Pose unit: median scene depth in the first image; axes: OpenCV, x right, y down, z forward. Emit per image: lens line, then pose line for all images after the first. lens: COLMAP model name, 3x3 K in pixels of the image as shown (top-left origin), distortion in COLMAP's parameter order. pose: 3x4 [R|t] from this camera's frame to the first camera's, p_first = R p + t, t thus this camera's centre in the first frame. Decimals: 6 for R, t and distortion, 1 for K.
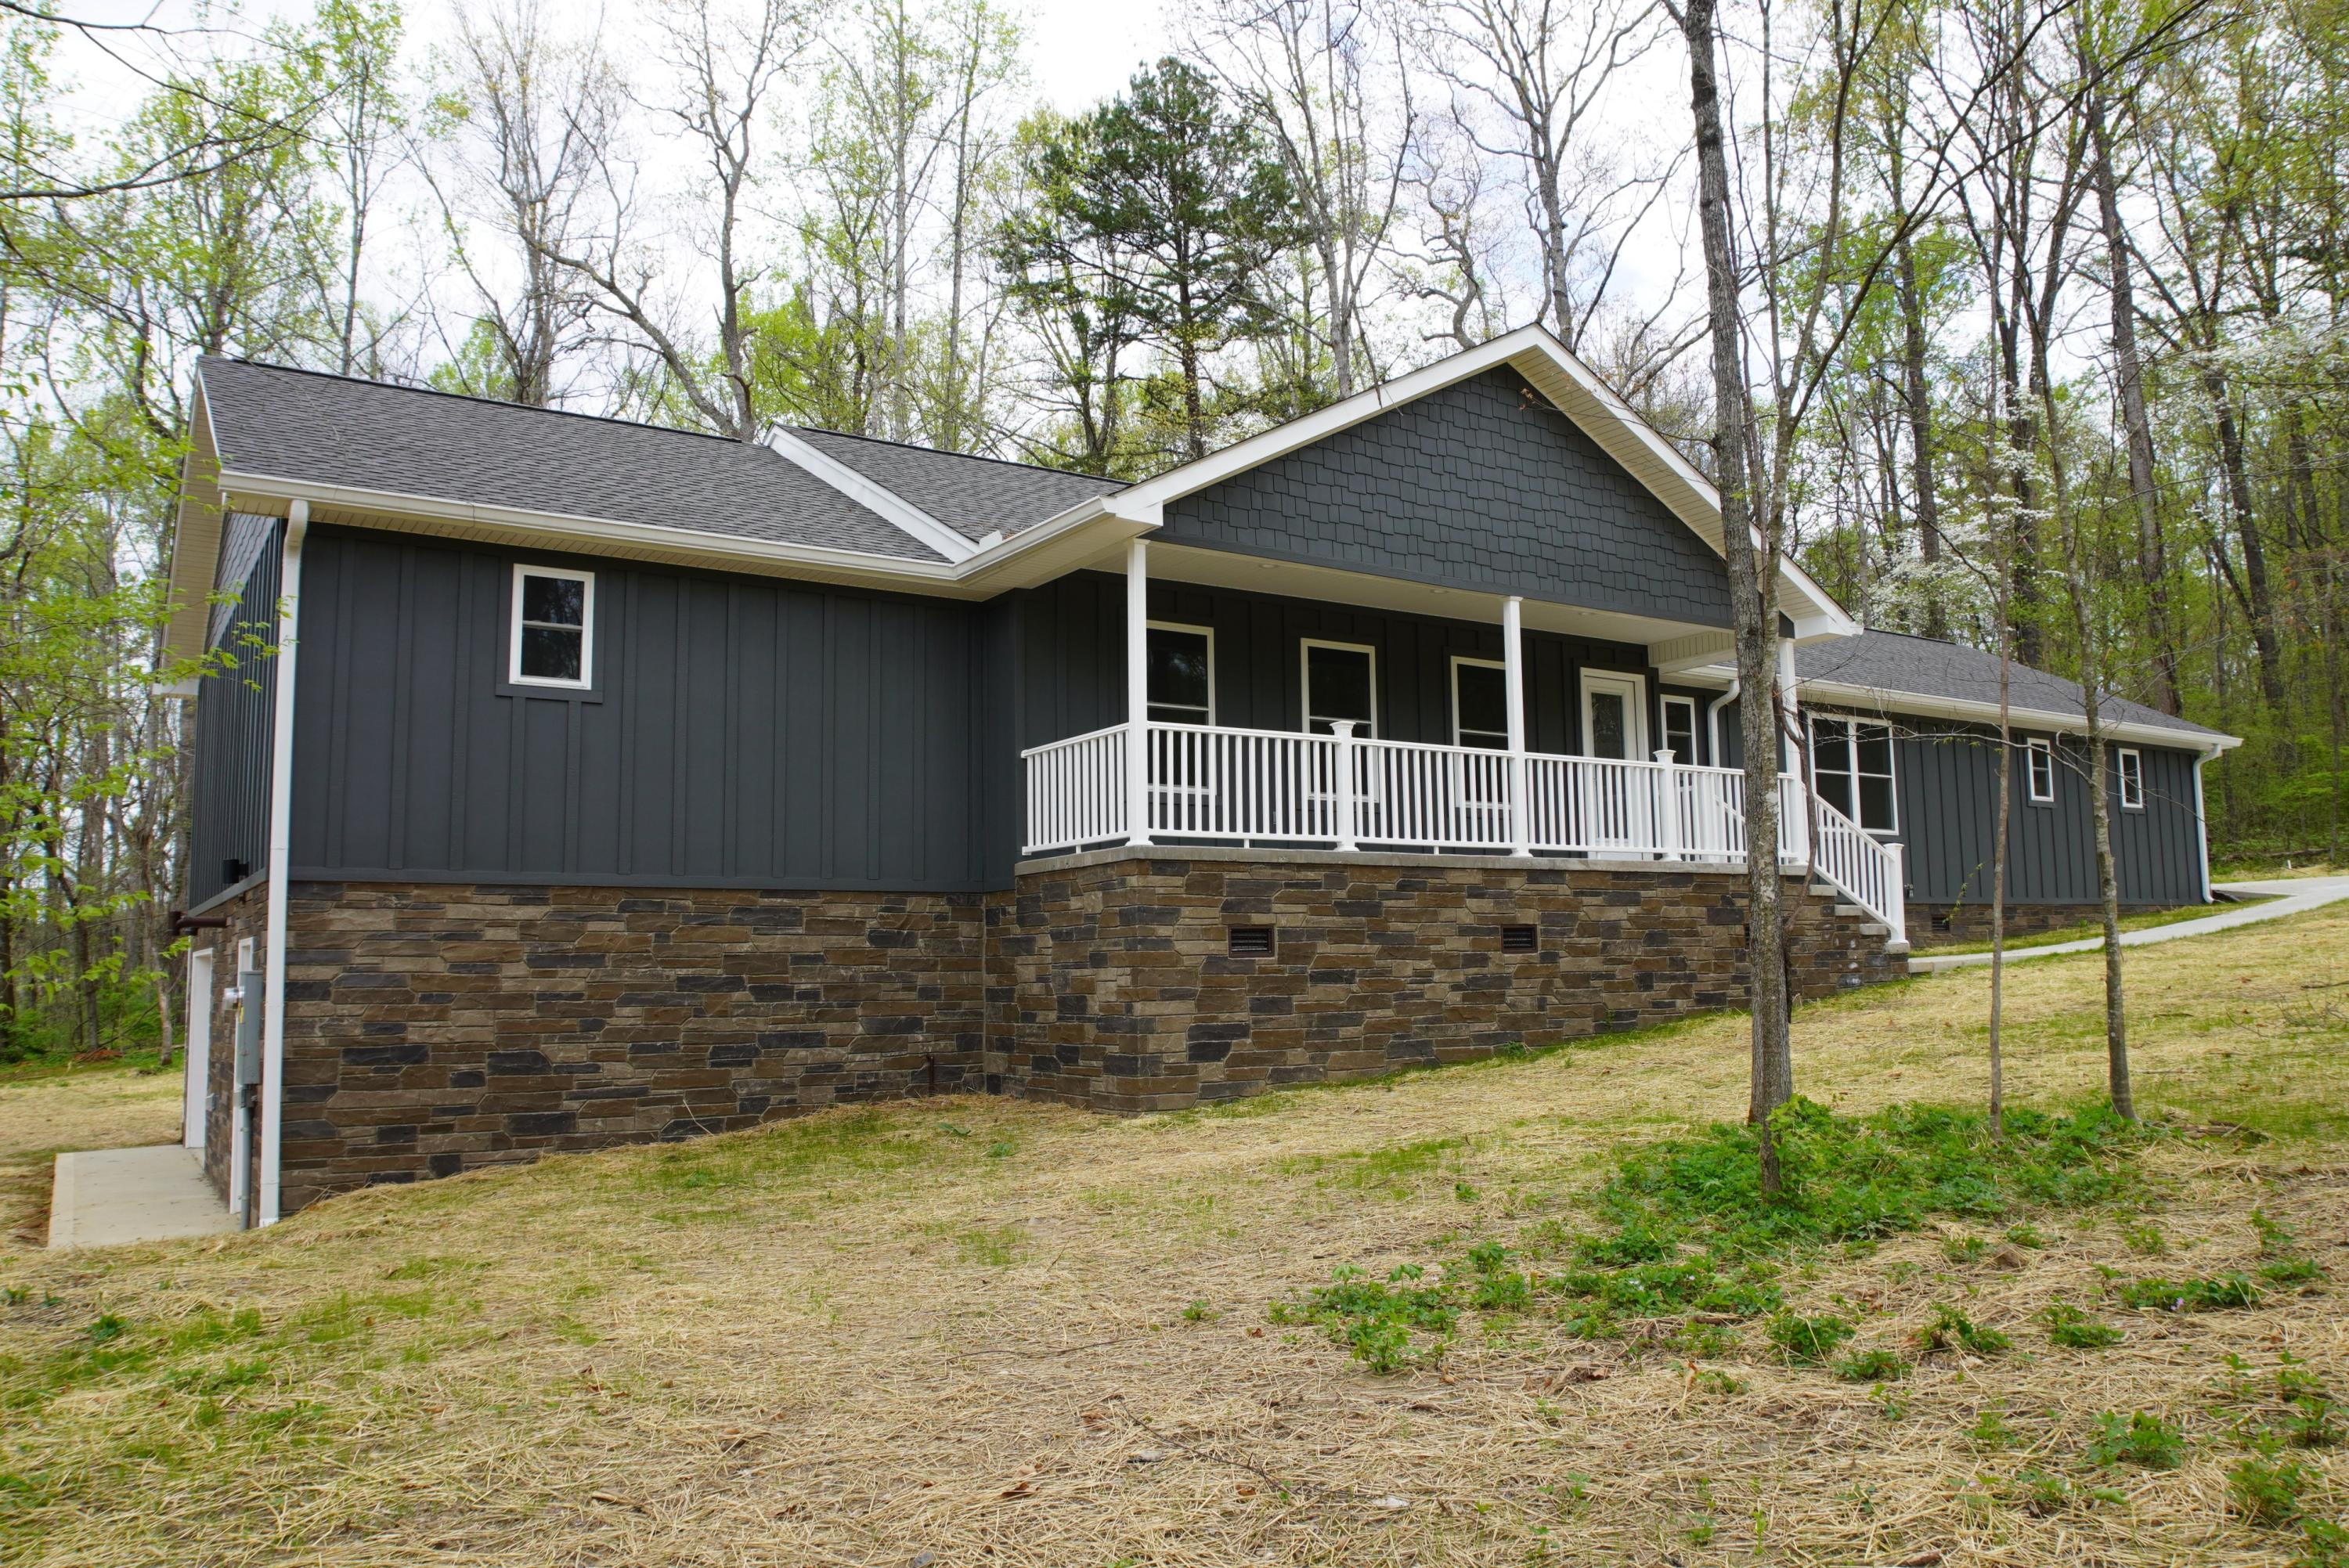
lens RADIAL K [[1606.3, 0, 1273.7], [0, 1606.3, 776.7], [0, 0, 1]] dist [-0.051164, 0.031881]
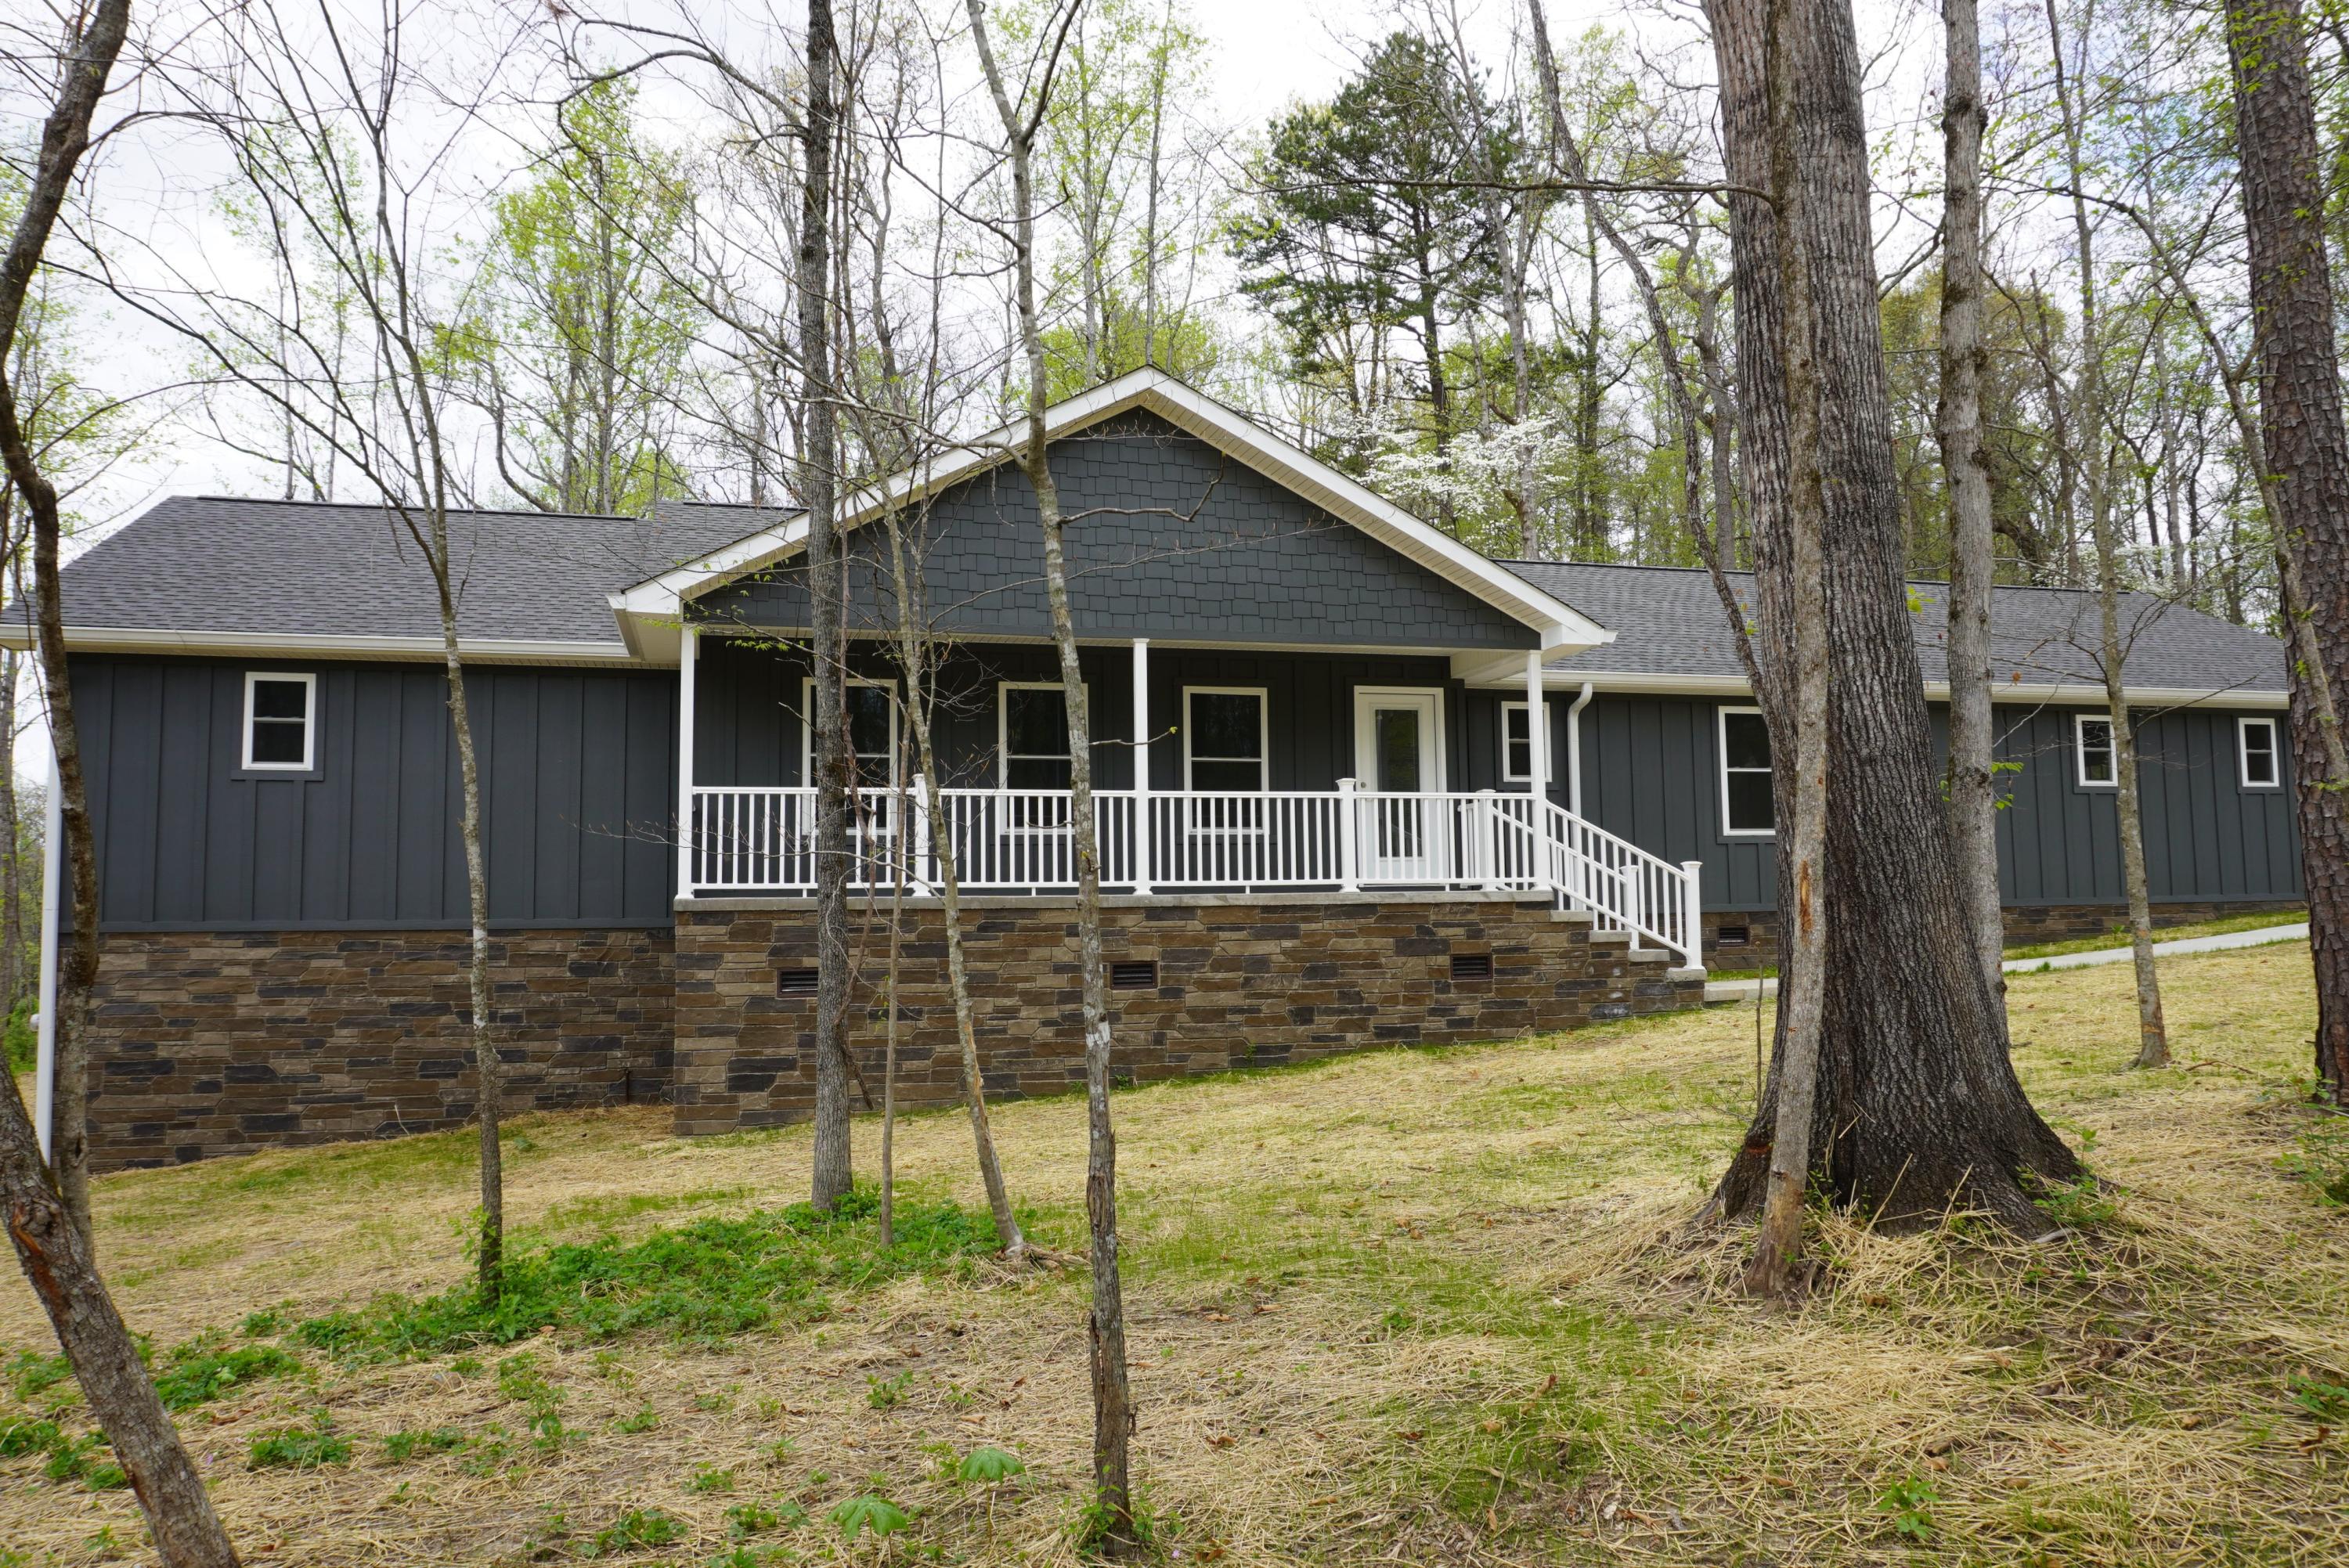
lens RADIAL K [[1606.3, 0, 1300.6], [0, 1606.3, 757.2], [0, 0, 1]] dist [-0.051164, 0.031881]
pose [[0.953842, -0.025789, -0.299198, 0.636589], [0.031870, 0.999372, 0.015462, -0.056978], [0.298612, -0.024283, 0.954066, 0.062679]]
